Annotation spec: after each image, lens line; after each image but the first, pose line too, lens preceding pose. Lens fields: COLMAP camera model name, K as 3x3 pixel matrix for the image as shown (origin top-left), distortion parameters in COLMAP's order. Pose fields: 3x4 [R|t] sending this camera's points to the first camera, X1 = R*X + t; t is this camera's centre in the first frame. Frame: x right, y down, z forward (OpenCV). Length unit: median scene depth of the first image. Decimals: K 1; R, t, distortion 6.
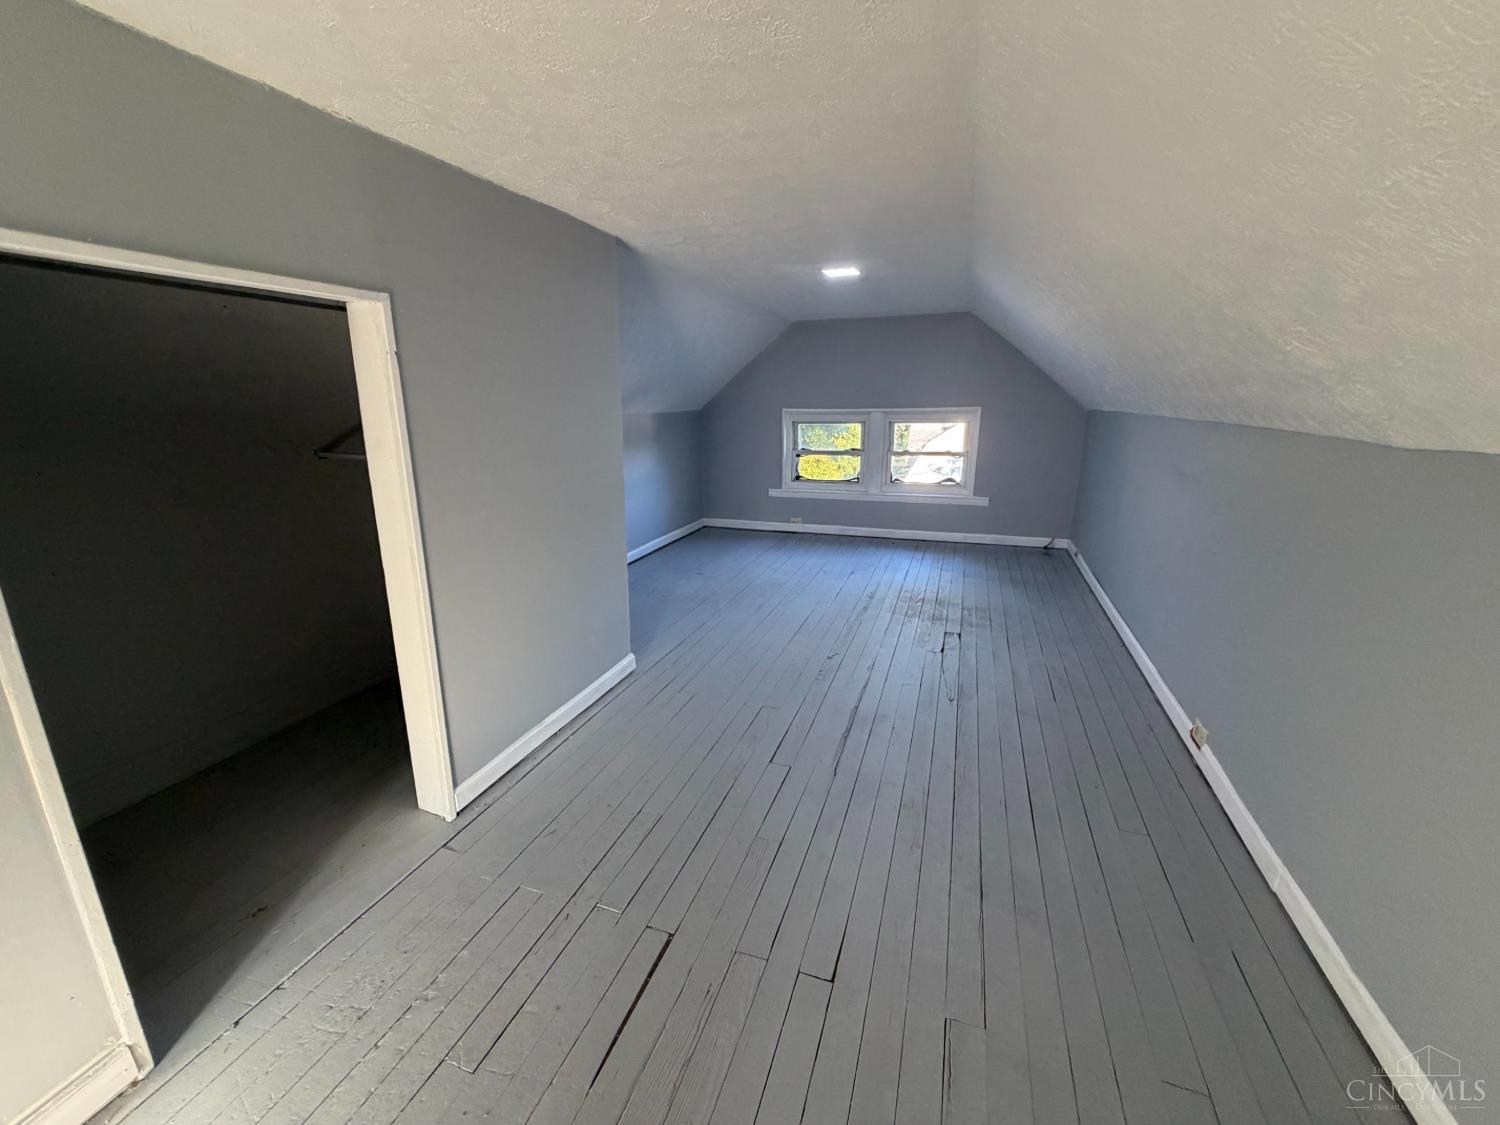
lens RADIAL K [[596.7, 0, 753.5], [0, 596.7, 553.6], [0, 0, 1]] dist [-0.001471, -0.000369]
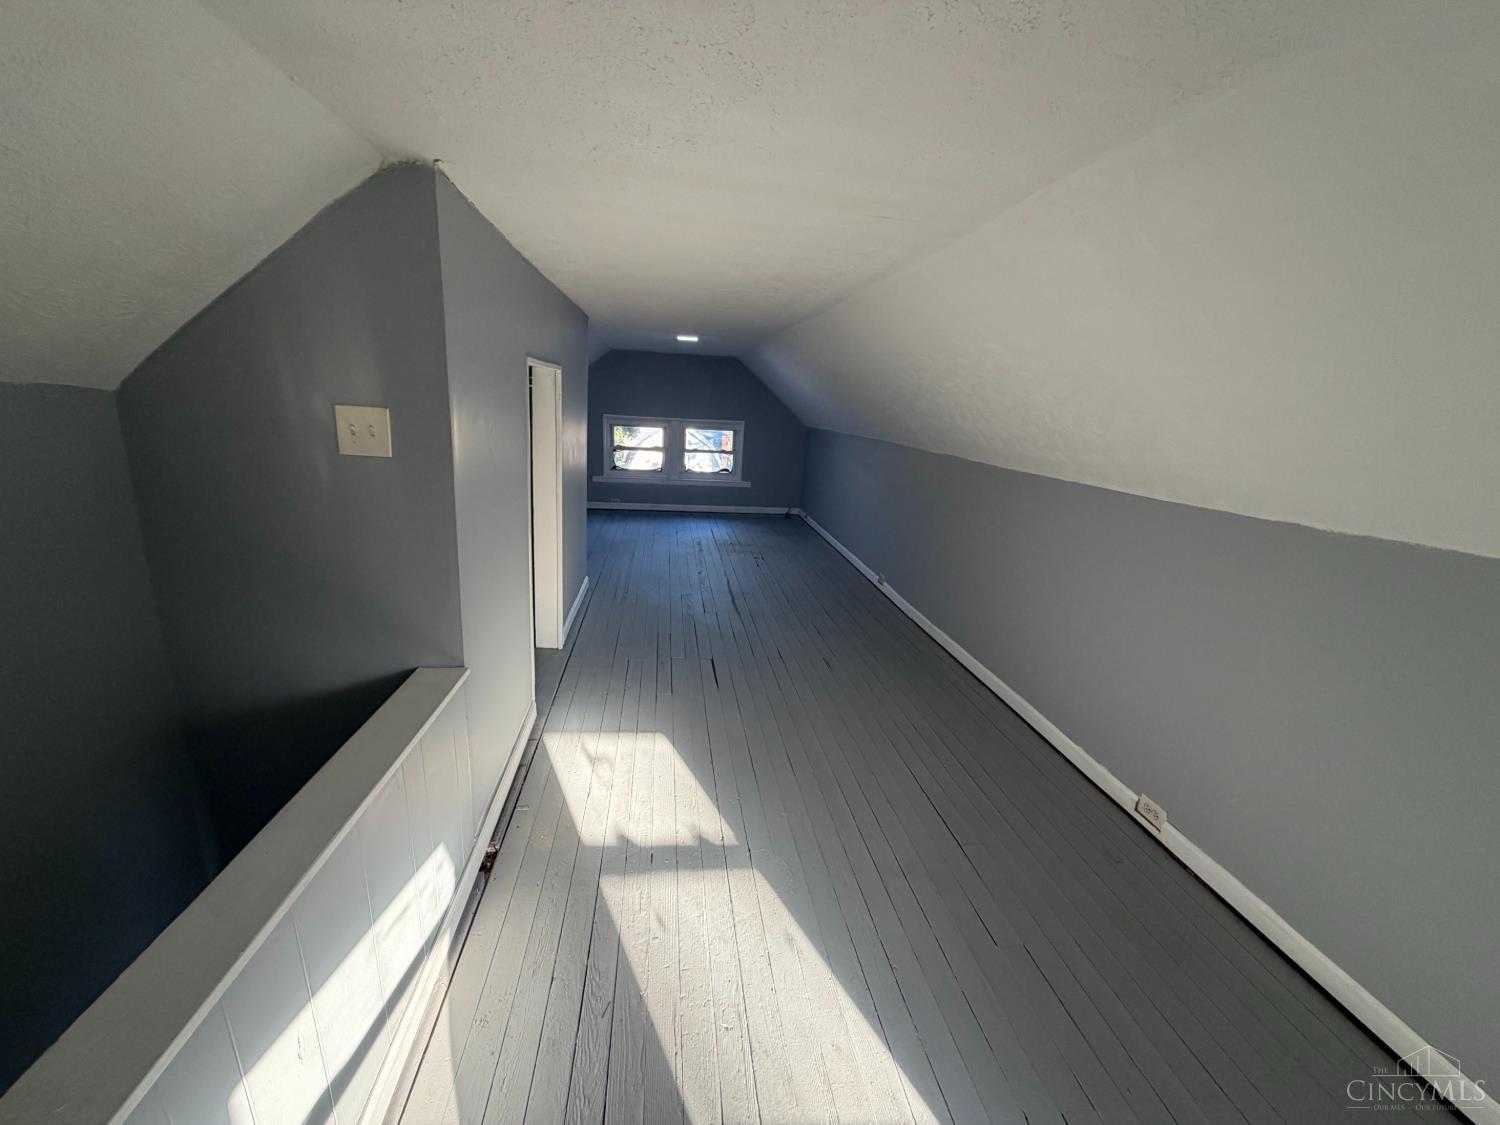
lens RADIAL K [[596.7, 0, 744.7], [0, 596.7, 564.7], [0, 0, 1]] dist [-0.001471, -0.000369]
pose [[0.890476, -0.062587, 0.450706, -0.291001], [0.050476, 0.997969, 0.038856, 0.051537], [-0.452222, -0.011851, 0.891827, -0.312252]]
